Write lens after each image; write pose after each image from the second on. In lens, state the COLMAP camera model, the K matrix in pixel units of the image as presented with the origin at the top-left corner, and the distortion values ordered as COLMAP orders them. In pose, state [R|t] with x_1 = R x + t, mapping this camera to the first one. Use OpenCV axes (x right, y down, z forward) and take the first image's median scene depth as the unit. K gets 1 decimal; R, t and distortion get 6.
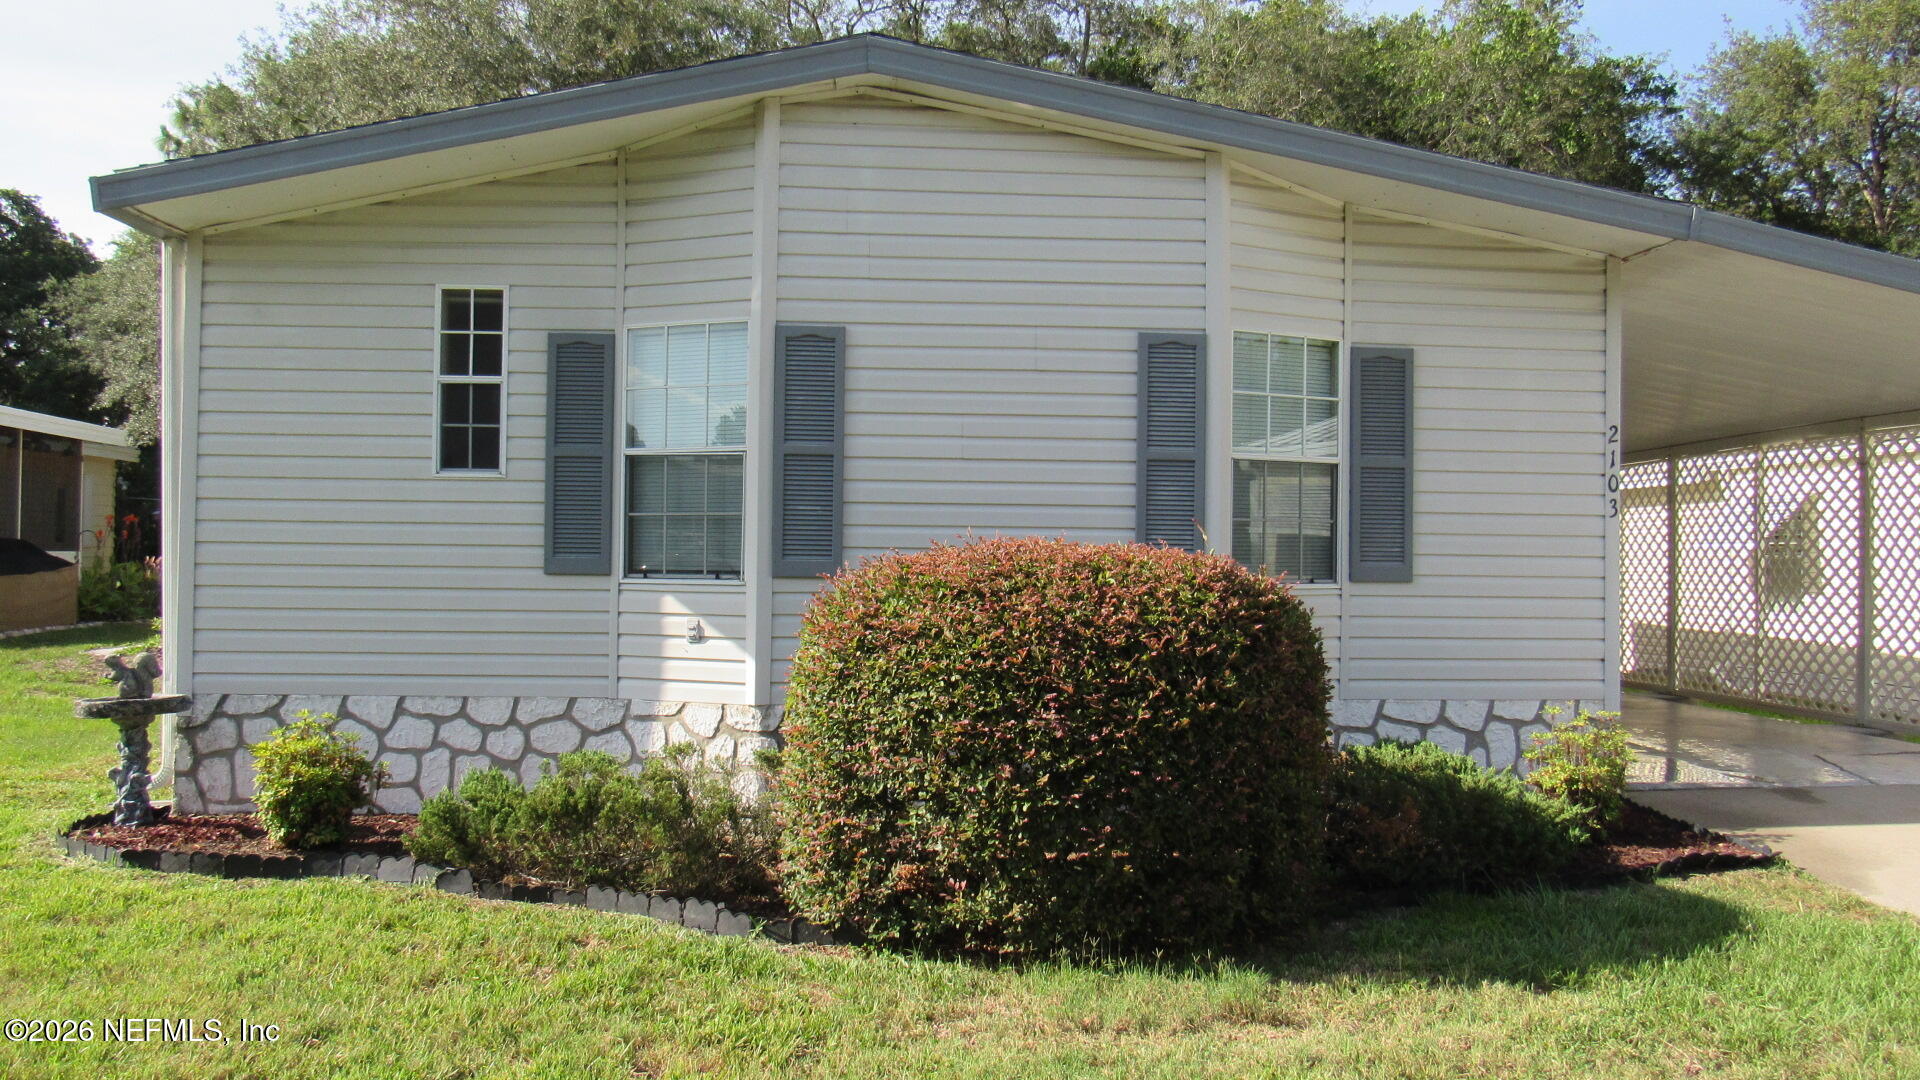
lens RADIAL K [[1374.2, 0, 957.6], [0, 1374.2, 541.2], [0, 0, 1]] dist [-0.025169, 0.004075]
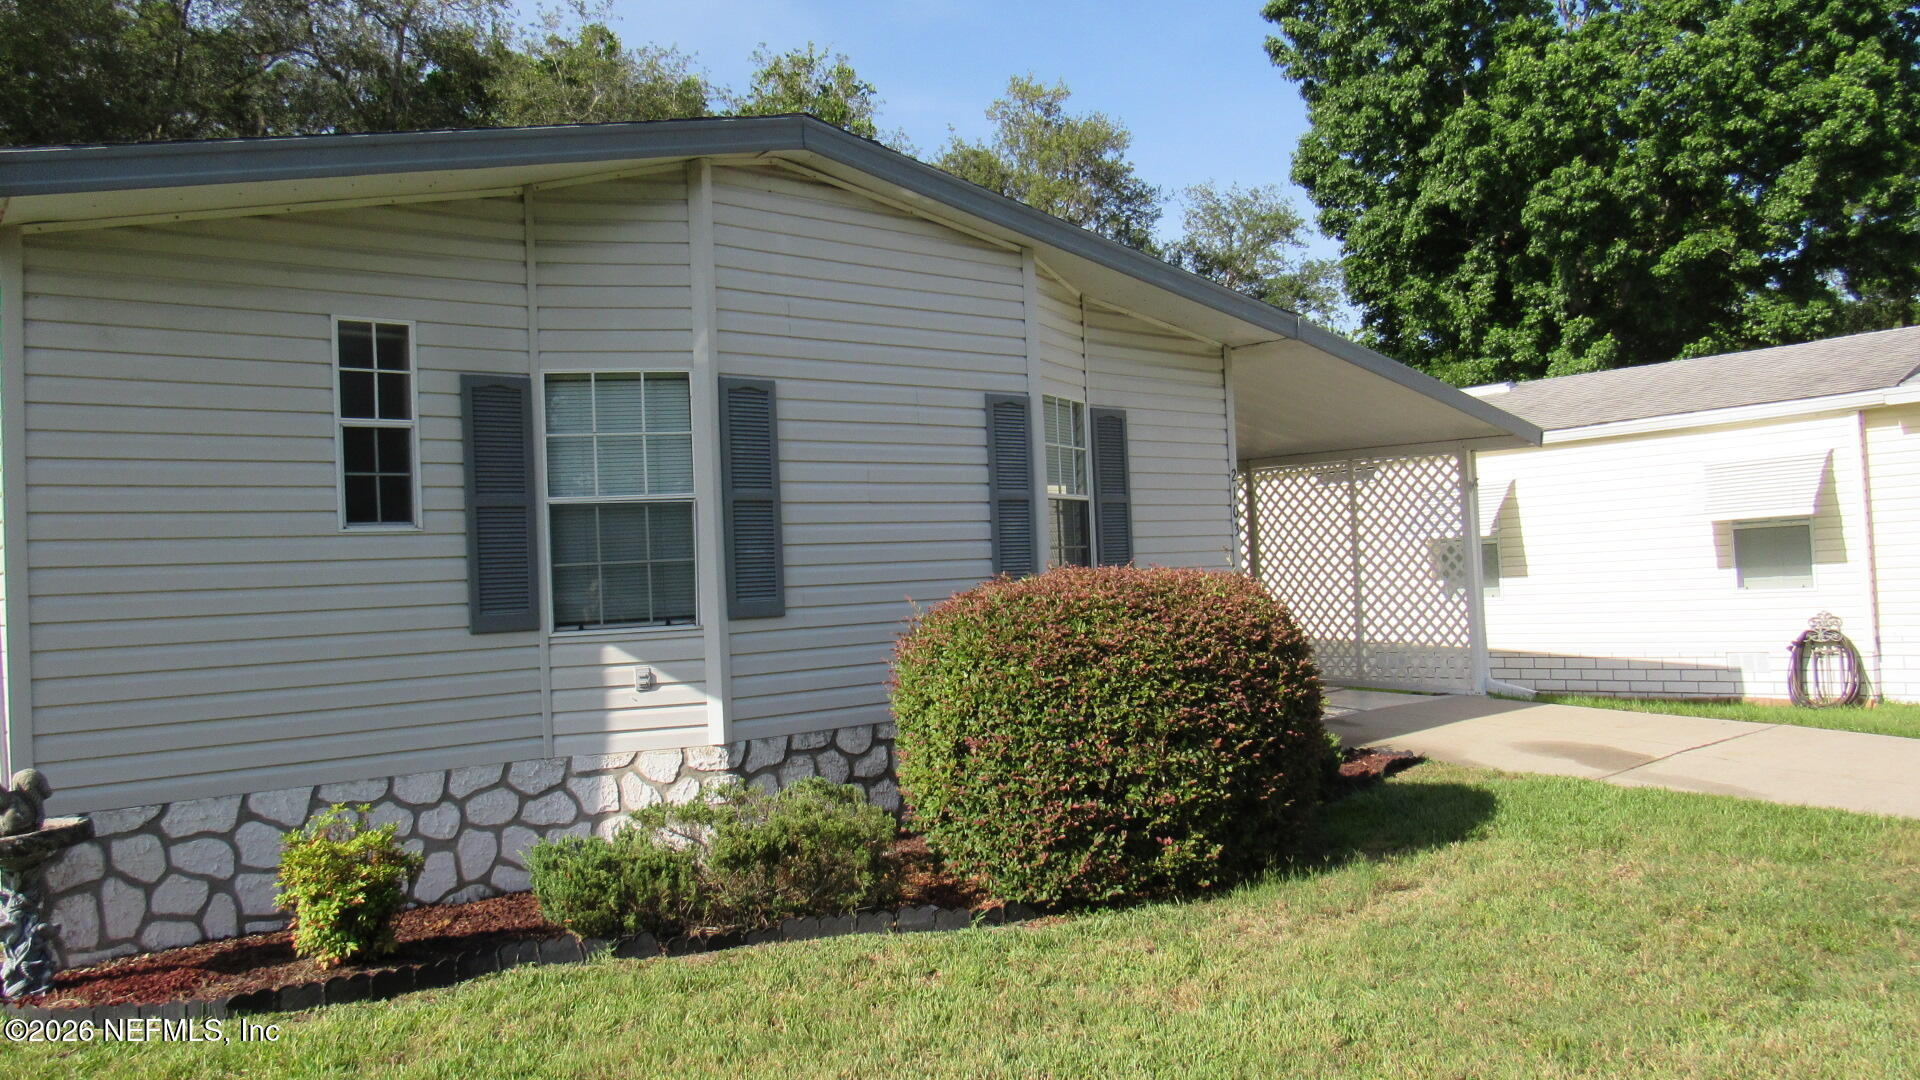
lens RADIAL K [[1374.2, 0, 959.5], [0, 1374.2, 544.6], [0, 0, 1]] dist [-0.025169, 0.004075]
pose [[0.808708, -0.035191, 0.587157, -0.583377], [0.047275, 0.998868, -0.005246, -0.015992], [-0.586308, 0.032000, 0.809456, 0.053615]]
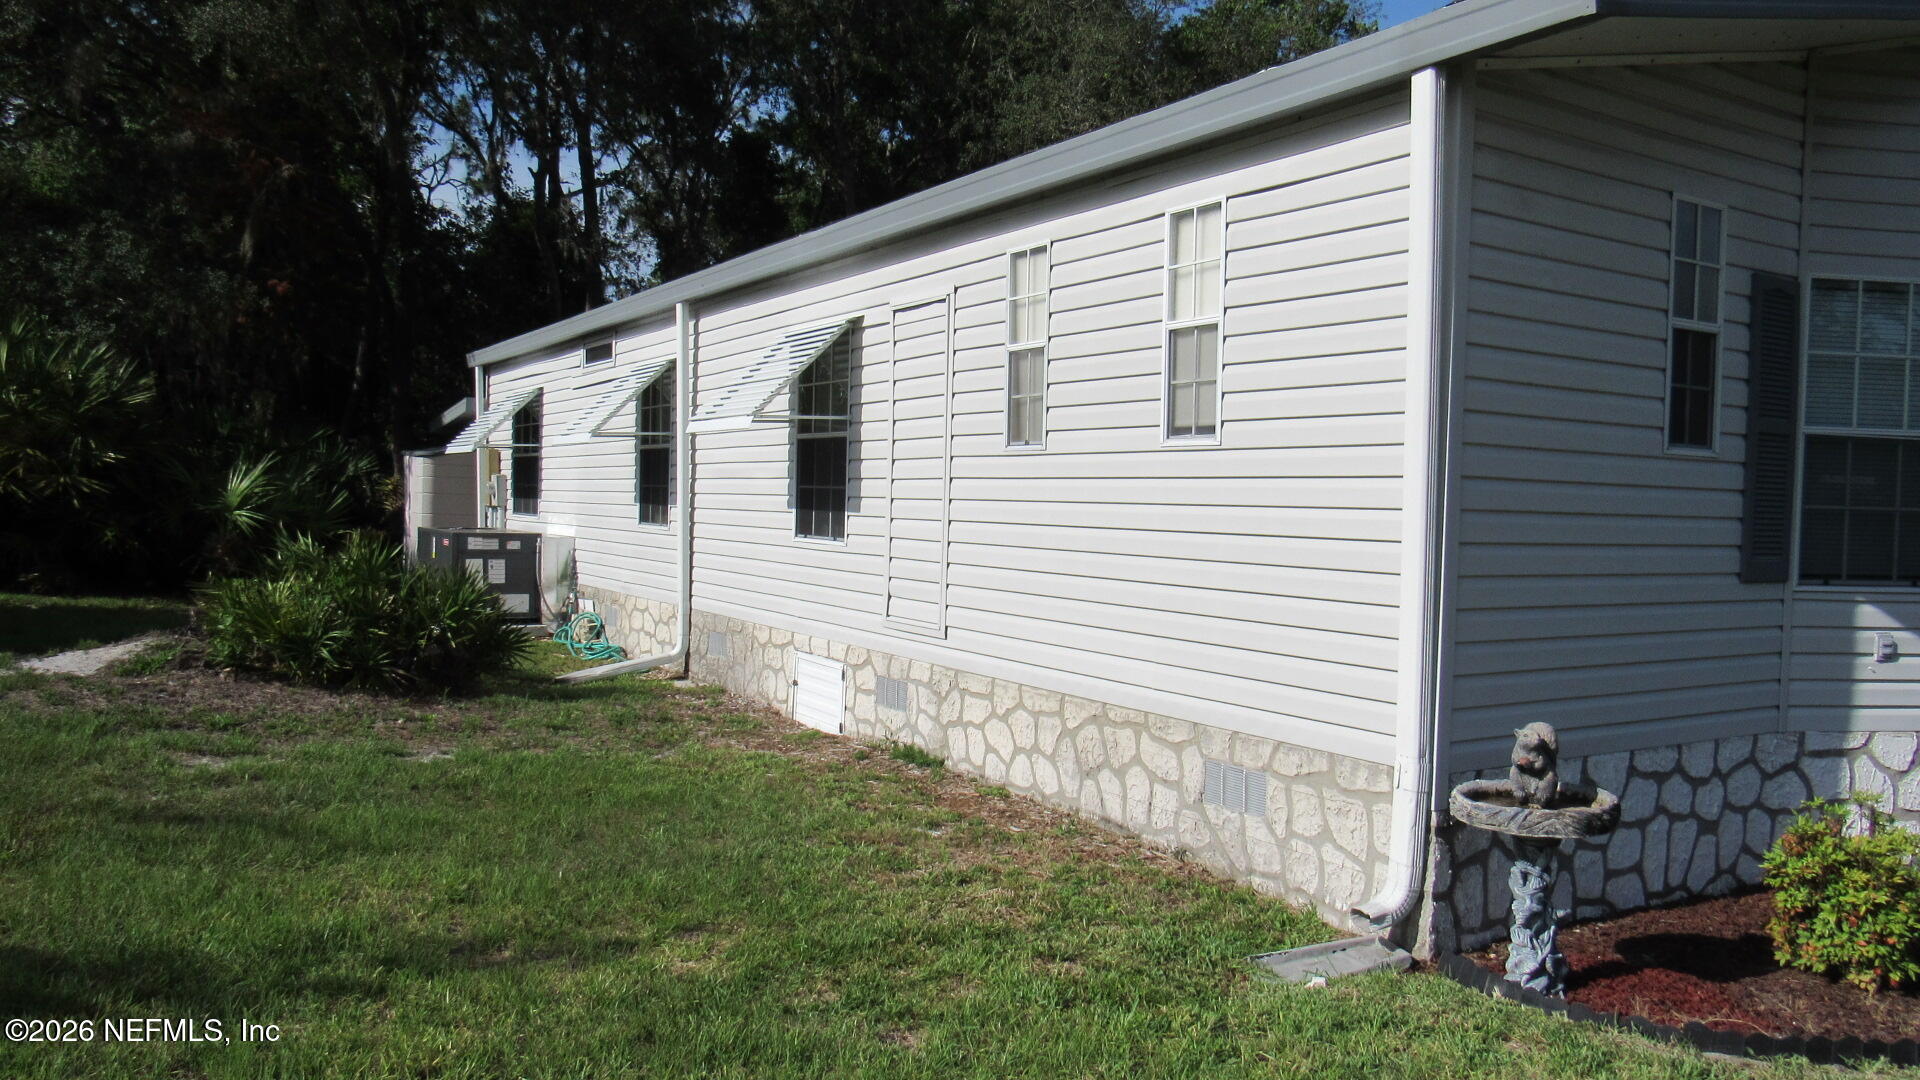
lens RADIAL K [[1374.2, 0, 960.1], [0, 1374.2, 541.3], [0, 0, 1]] dist [-0.025169, 0.004075]
pose [[0.875752, -0.003093, 0.482752, -1.085081], [-0.023476, 0.998524, 0.048986, -0.027466], [-0.482191, -0.054232, 0.874386, 0.540649]]
